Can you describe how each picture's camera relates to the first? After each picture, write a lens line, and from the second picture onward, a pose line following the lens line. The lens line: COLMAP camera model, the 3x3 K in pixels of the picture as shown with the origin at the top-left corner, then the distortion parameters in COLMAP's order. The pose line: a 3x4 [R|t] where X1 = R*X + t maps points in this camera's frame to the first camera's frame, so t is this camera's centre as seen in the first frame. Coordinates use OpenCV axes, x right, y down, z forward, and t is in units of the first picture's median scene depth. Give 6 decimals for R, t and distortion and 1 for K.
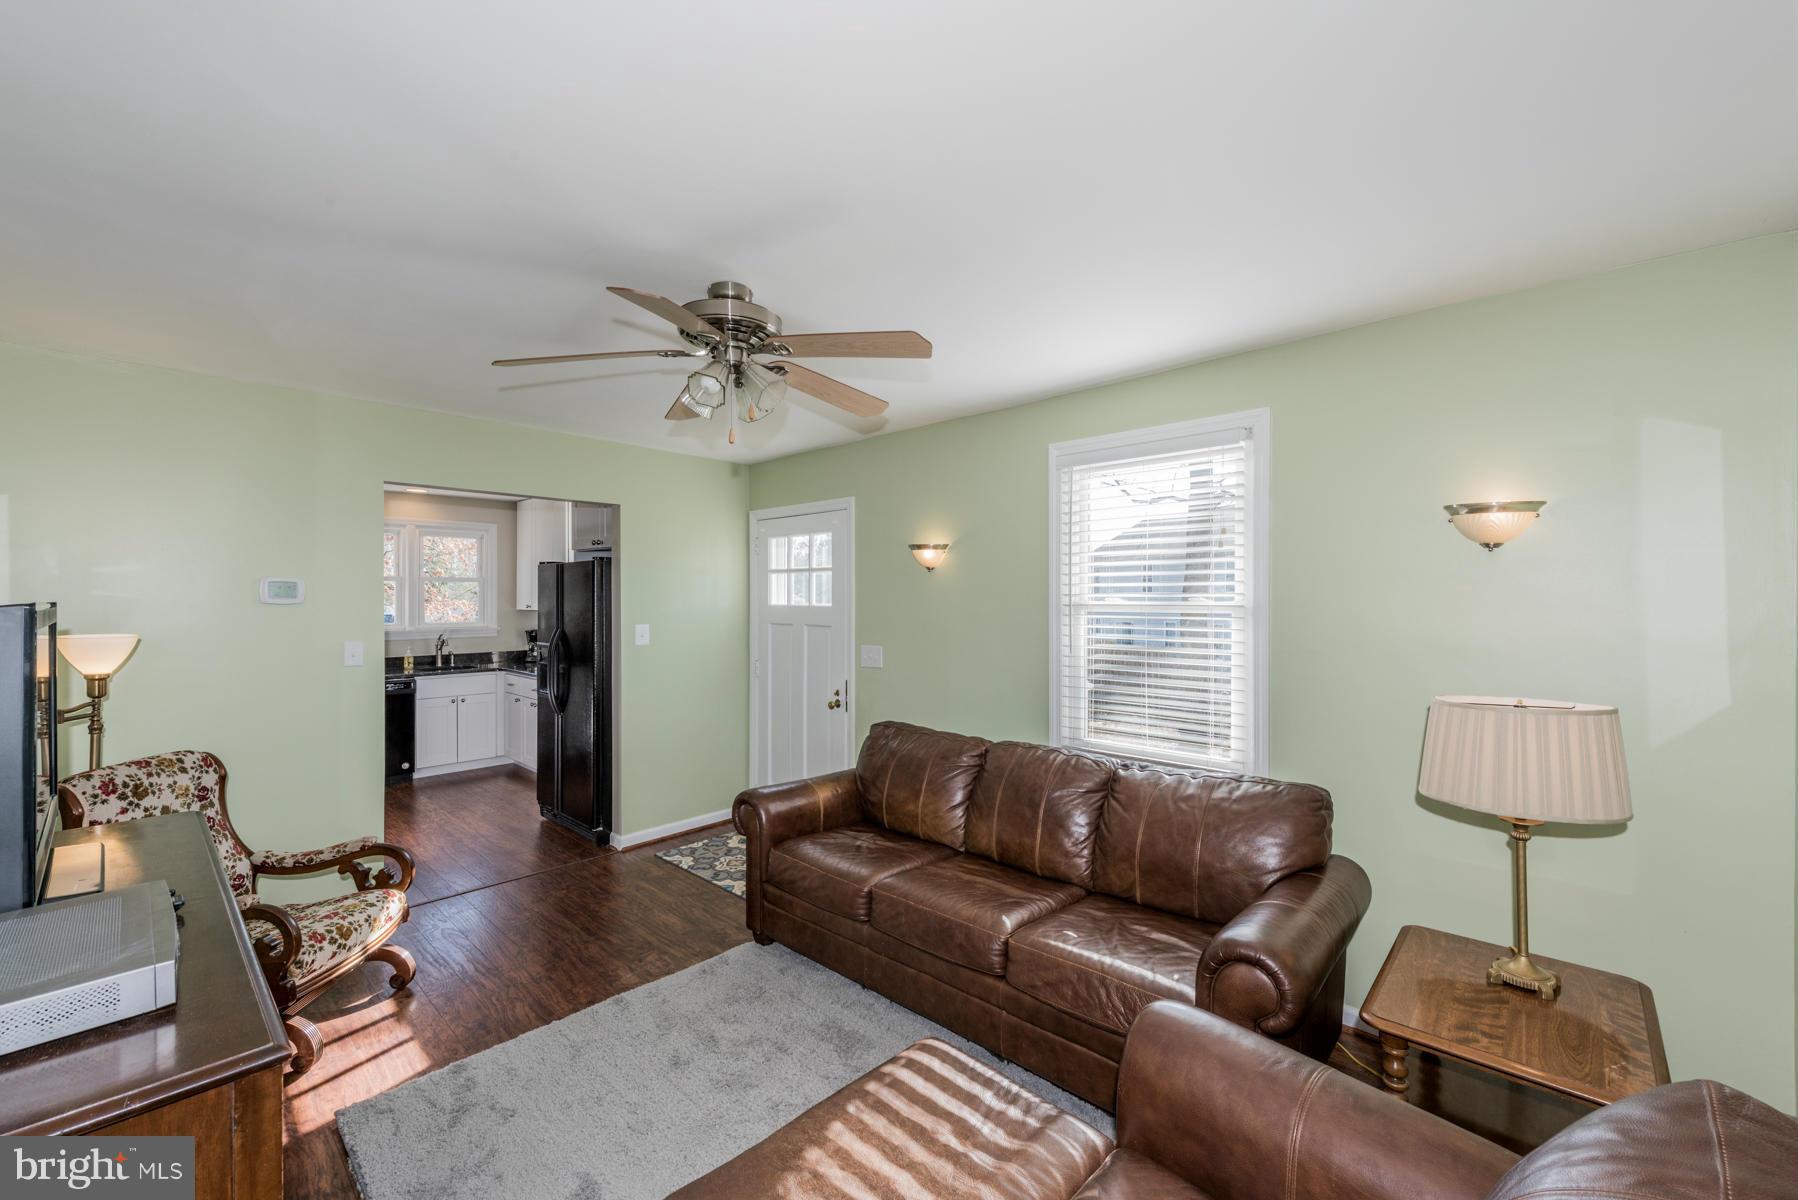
lens RADIAL K [[699.4, 0, 897.0], [0, 699.4, 606.0], [0, 0, 1]] dist [0.010896, -0.000371]
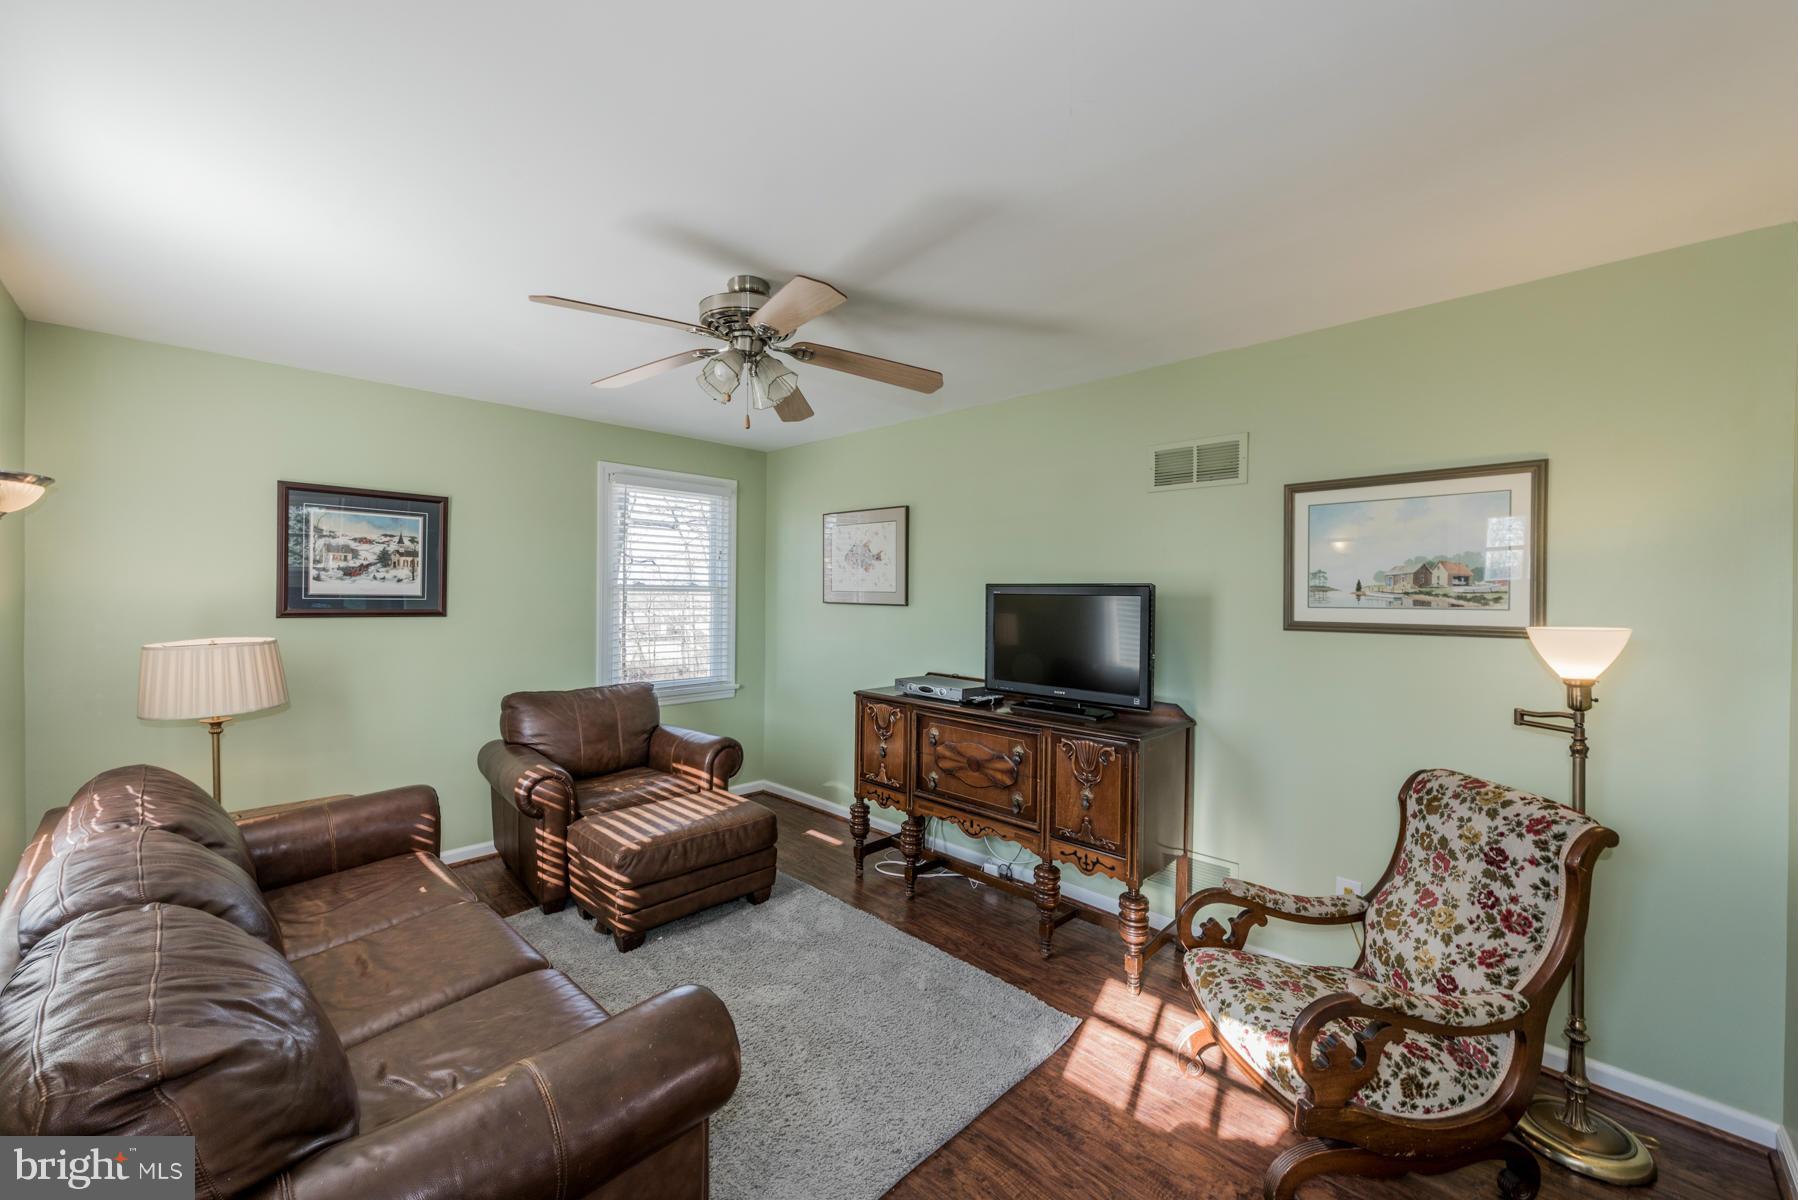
lens RADIAL K [[708.4, 0, 903.7], [0, 708.4, 587.8], [0, 0, 1]] dist [0.012747, 0.000120]
pose [[-0.999556, -0.011681, 0.027418, -0.242196], [-0.011623, 0.999930, 0.002281, 0.003332], [-0.027443, 0.001961, -0.999621, 1.001482]]
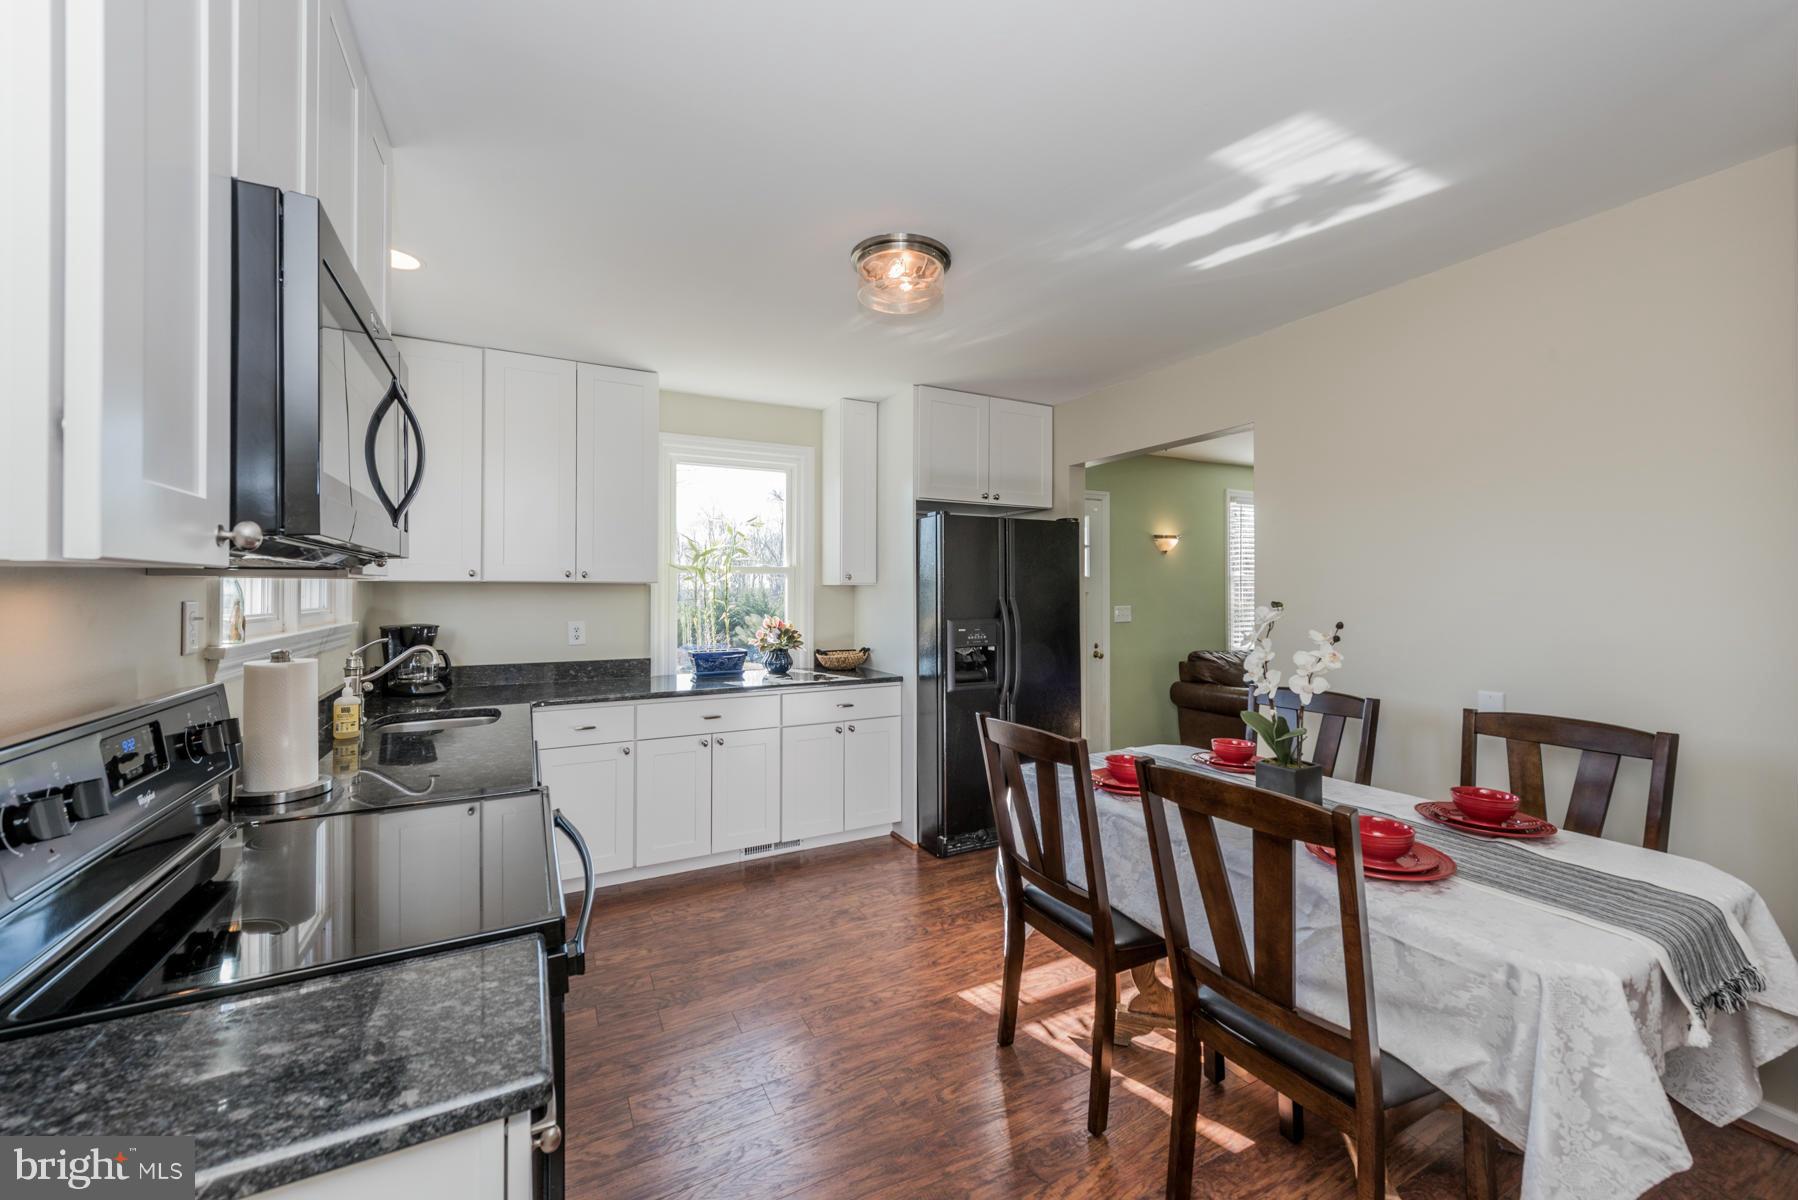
lens RADIAL K [[708.4, 0, 903.7], [0, 708.4, 587.8], [0, 0, 1]] dist [0.012747, 0.000120]
pose [[0.336600, 0.003000, 0.941643, -1.347850], [0.006325, 0.999965, -0.005447, 0.023506], [-0.941626, 0.007790, 0.336569, 0.866440]]
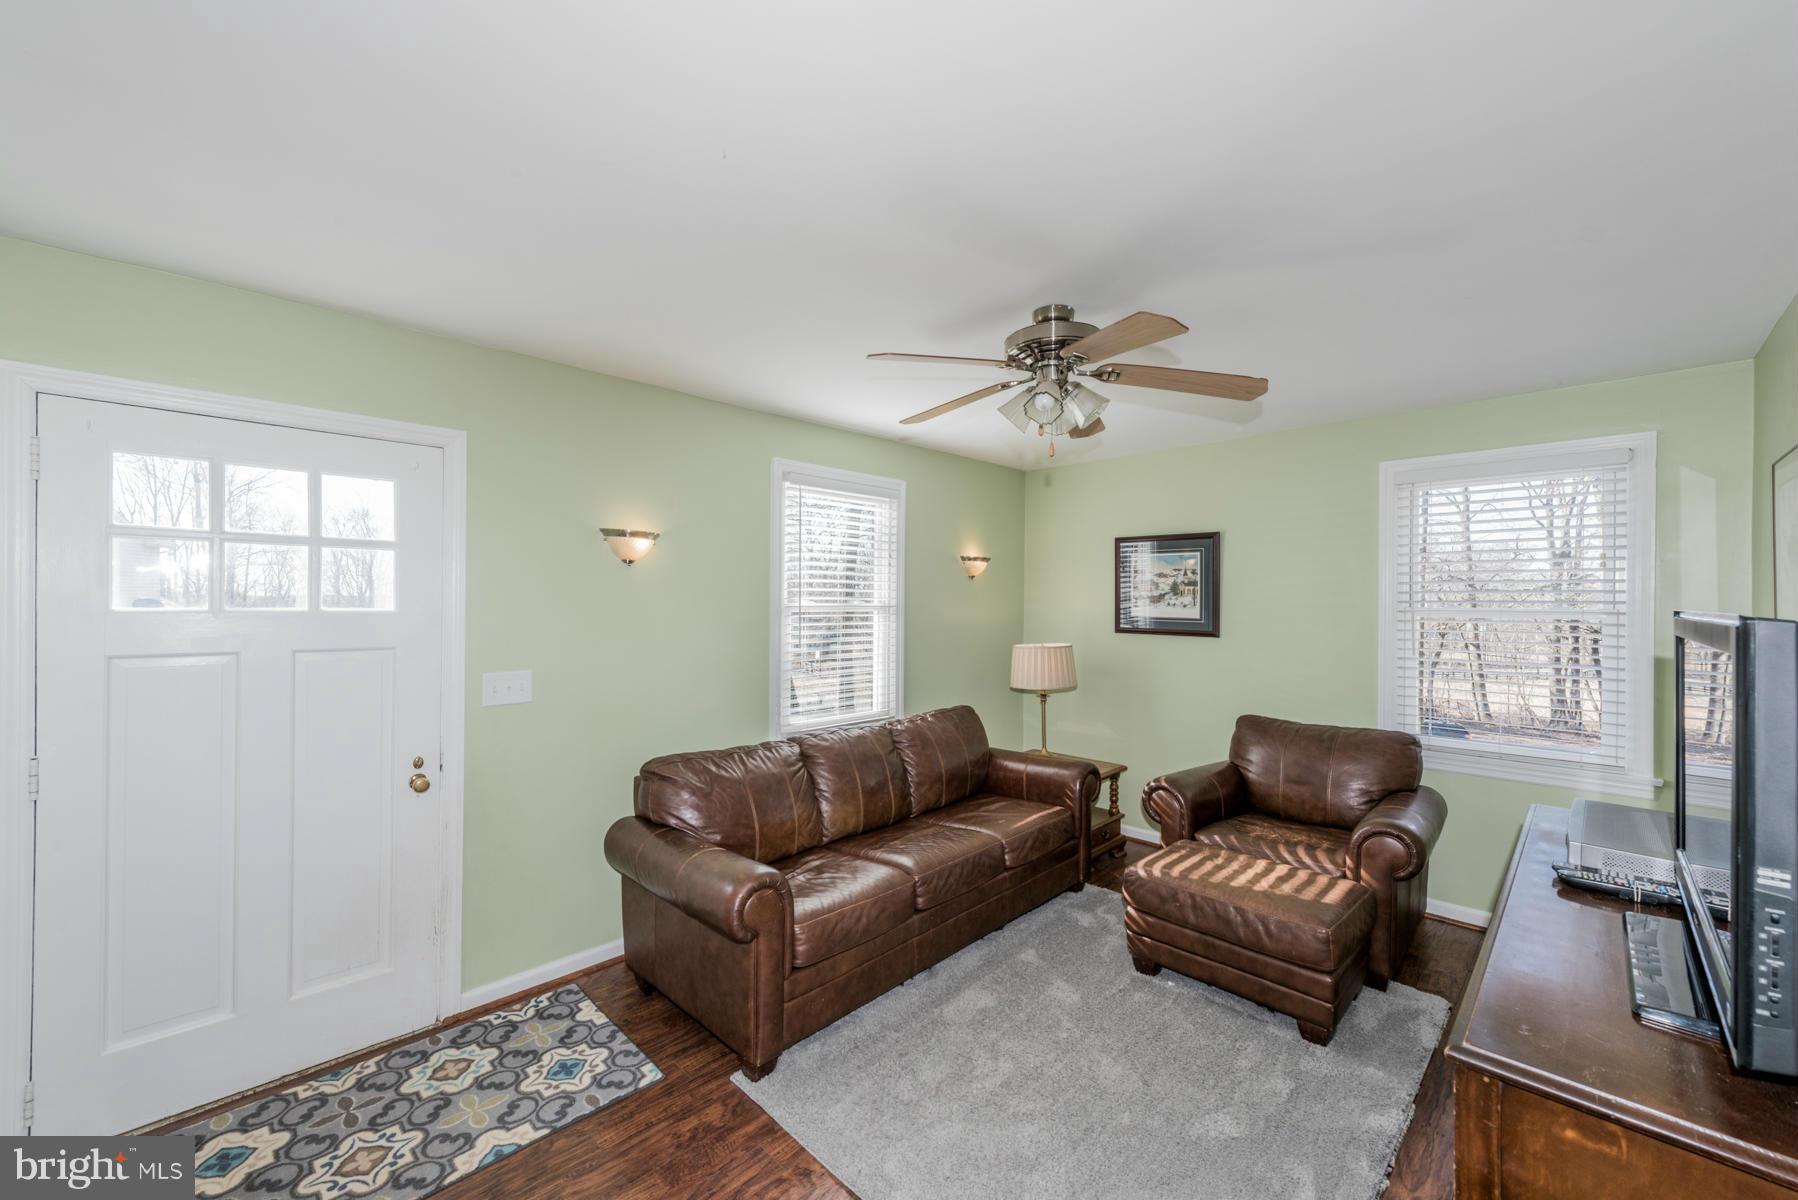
lens RADIAL K [[699.4, 0, 897.0], [0, 699.4, 606.0], [0, 0, 1]] dist [0.010896, -0.000371]
pose [[0.044293, -0.002952, 0.999014, -0.621556], [0.007791, 0.999966, 0.002609, -0.002248], [-0.998988, 0.007668, 0.044314, 0.565506]]
